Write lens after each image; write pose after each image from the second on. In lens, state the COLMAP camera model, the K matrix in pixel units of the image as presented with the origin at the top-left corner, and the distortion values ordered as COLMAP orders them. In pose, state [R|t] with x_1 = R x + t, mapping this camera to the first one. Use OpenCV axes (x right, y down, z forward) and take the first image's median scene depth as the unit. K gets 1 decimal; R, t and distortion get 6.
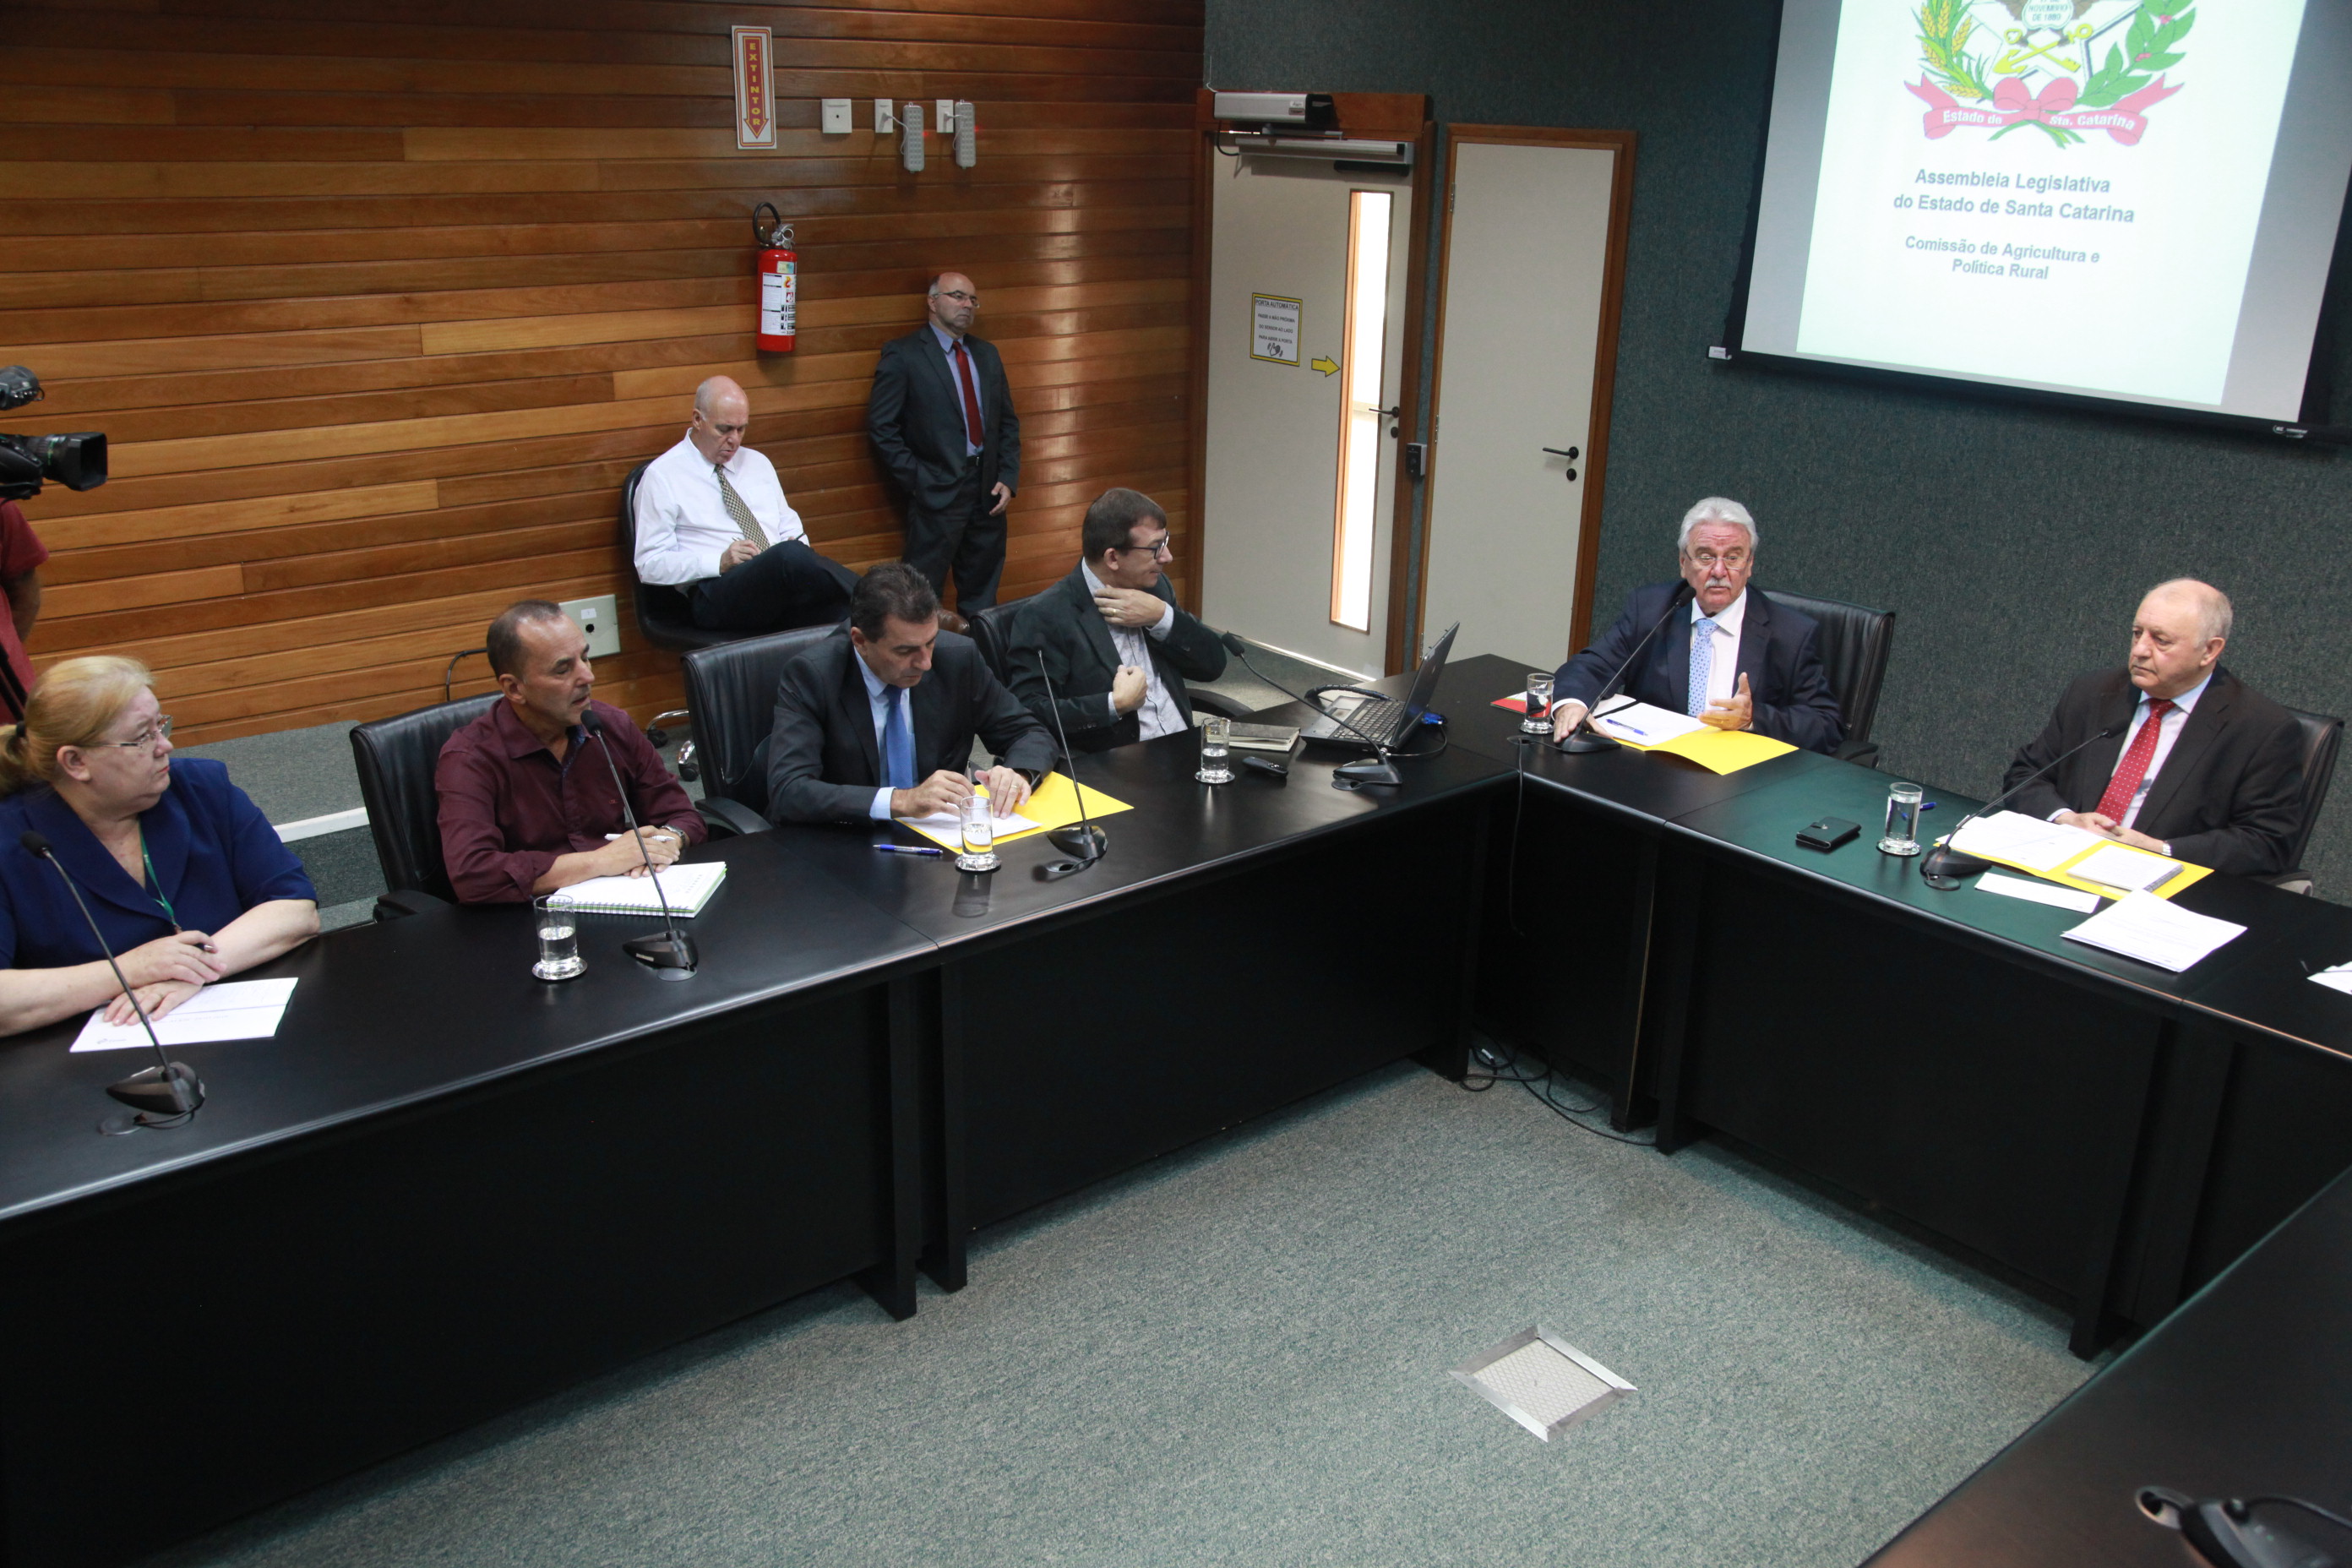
lens RADIAL K [[1983.5, 0, 1176.0], [0, 1983.5, 784.0], [0, 0, 1]] dist [-0.056954, 0.097339]
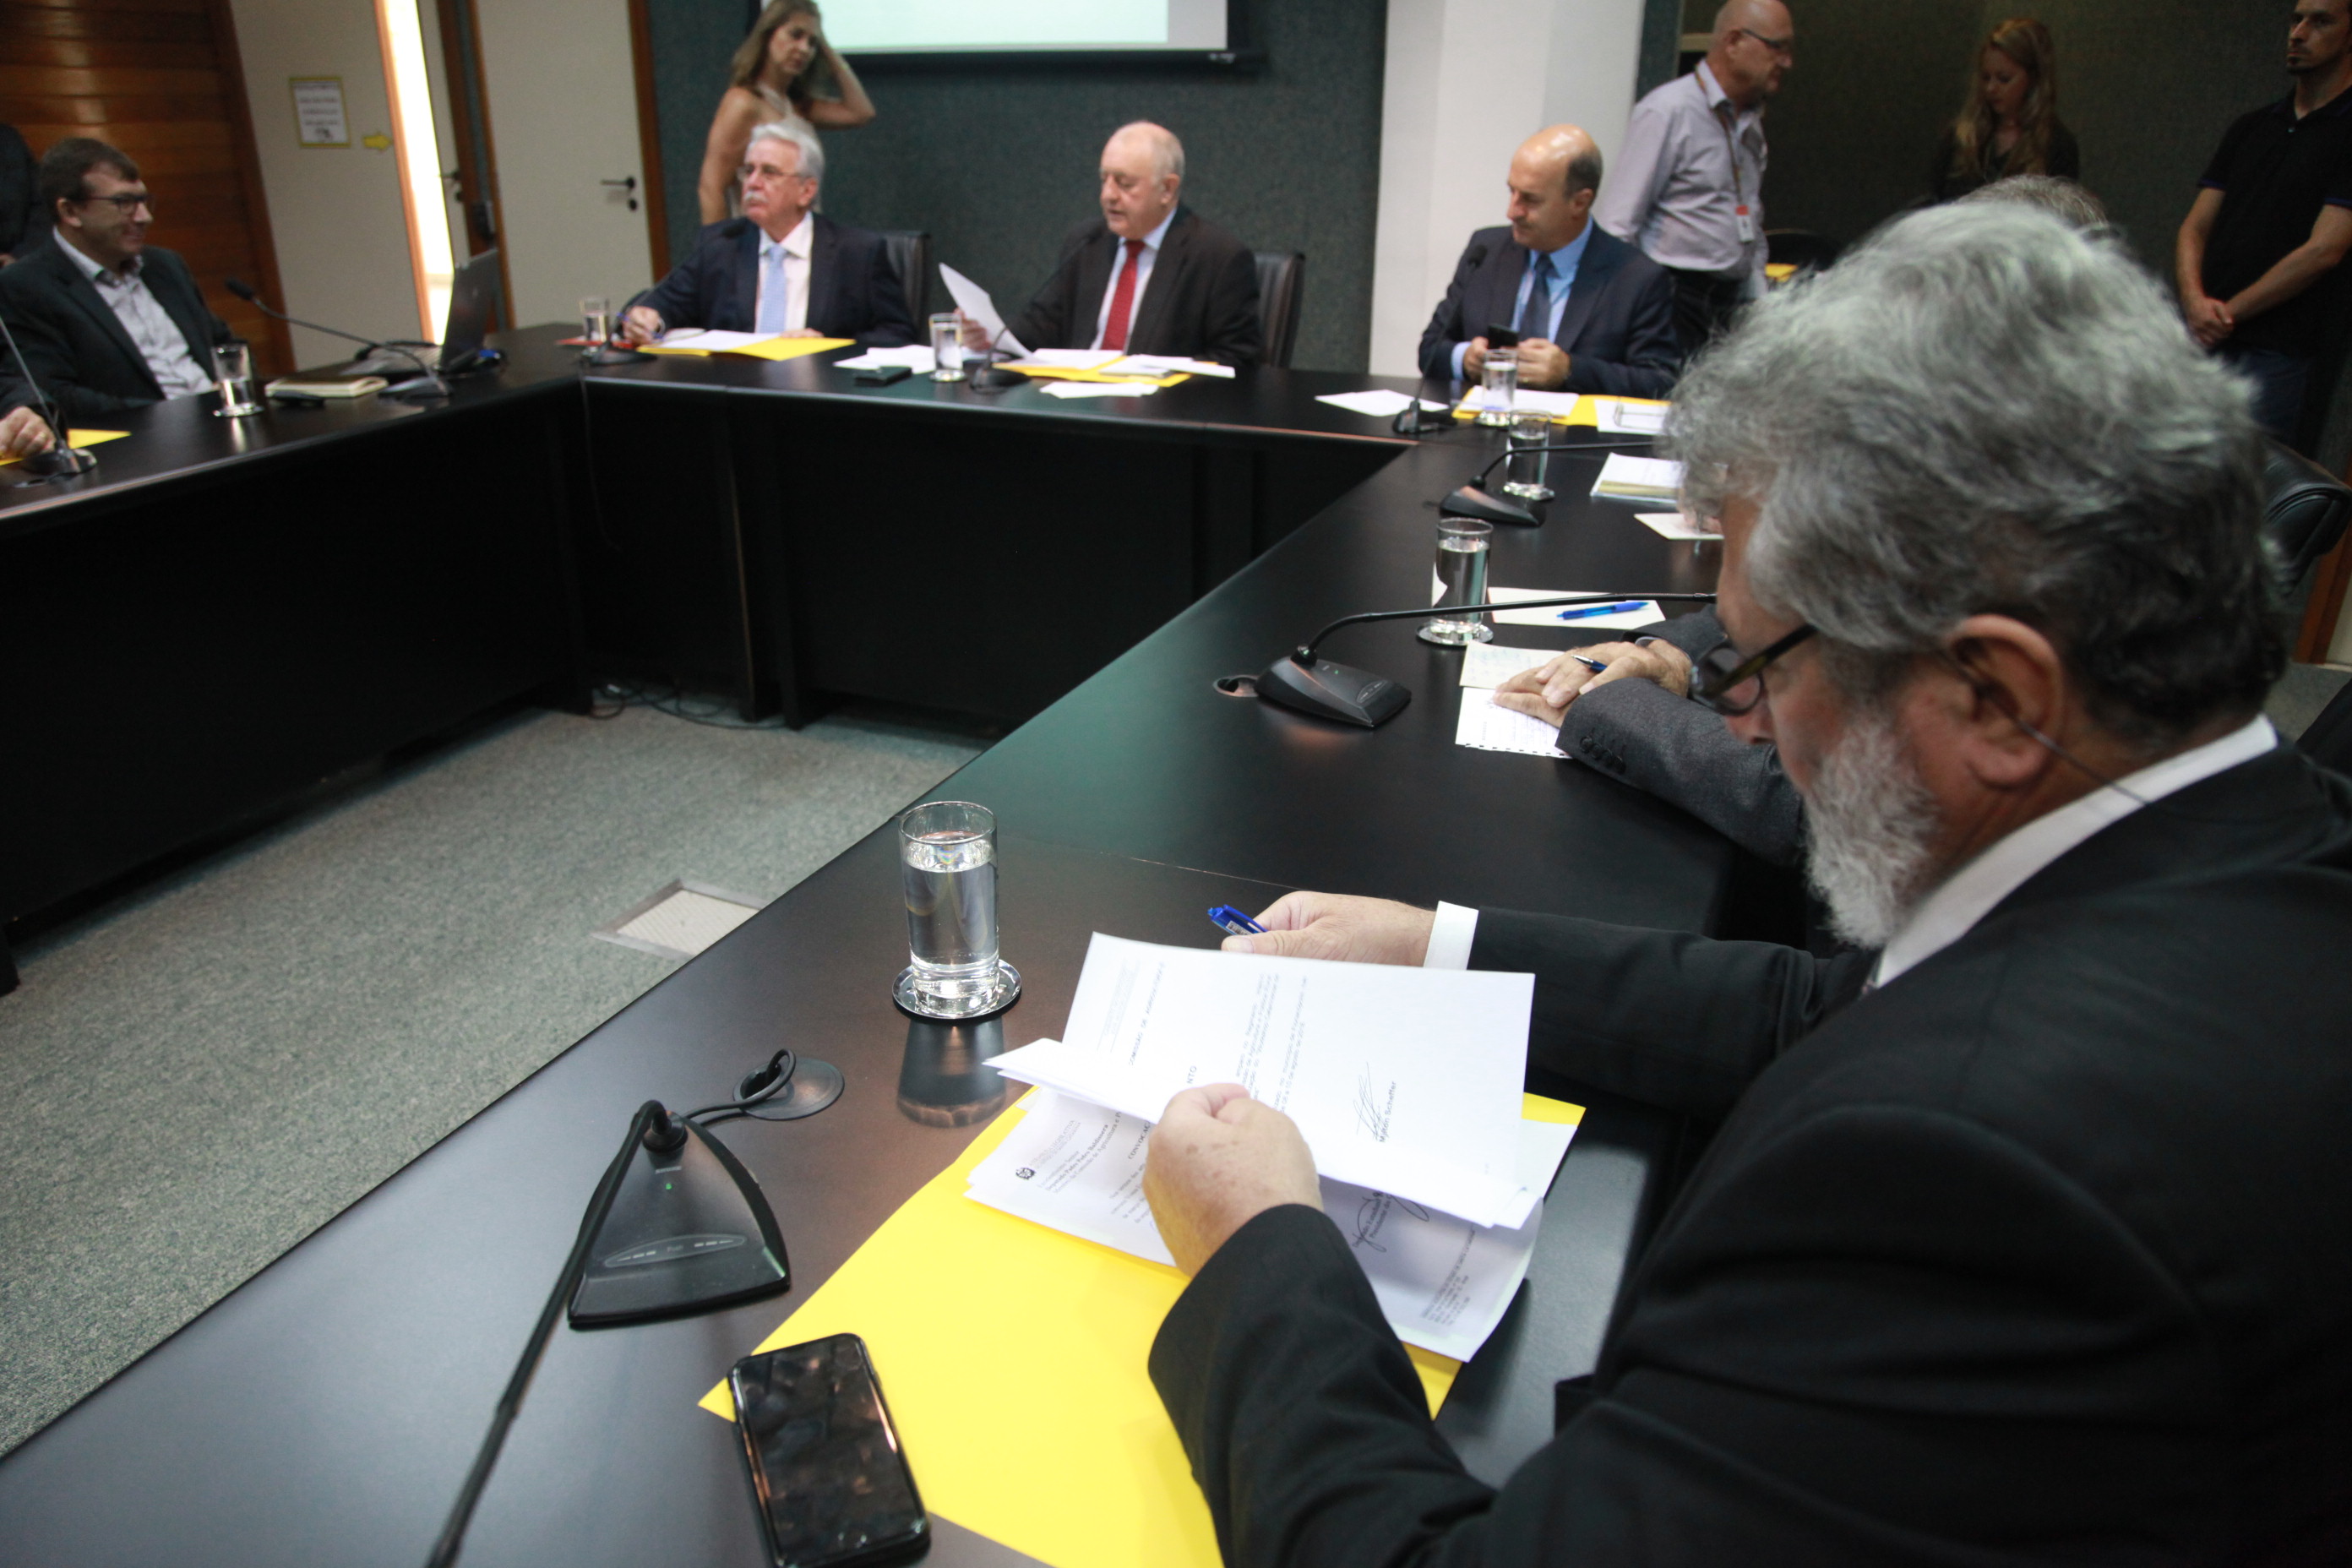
lens RADIAL K [[1640.9, 0, 1176.0], [0, 1640.9, 784.0], [0, 0, 1]] dist [-0.103394, 0.069074]
pose [[0.891225, -0.185581, 0.413857, 0.072135], [0.164797, 0.982595, 0.085729, 0.185953], [-0.422564, -0.008201, 0.906296, 0.156149]]
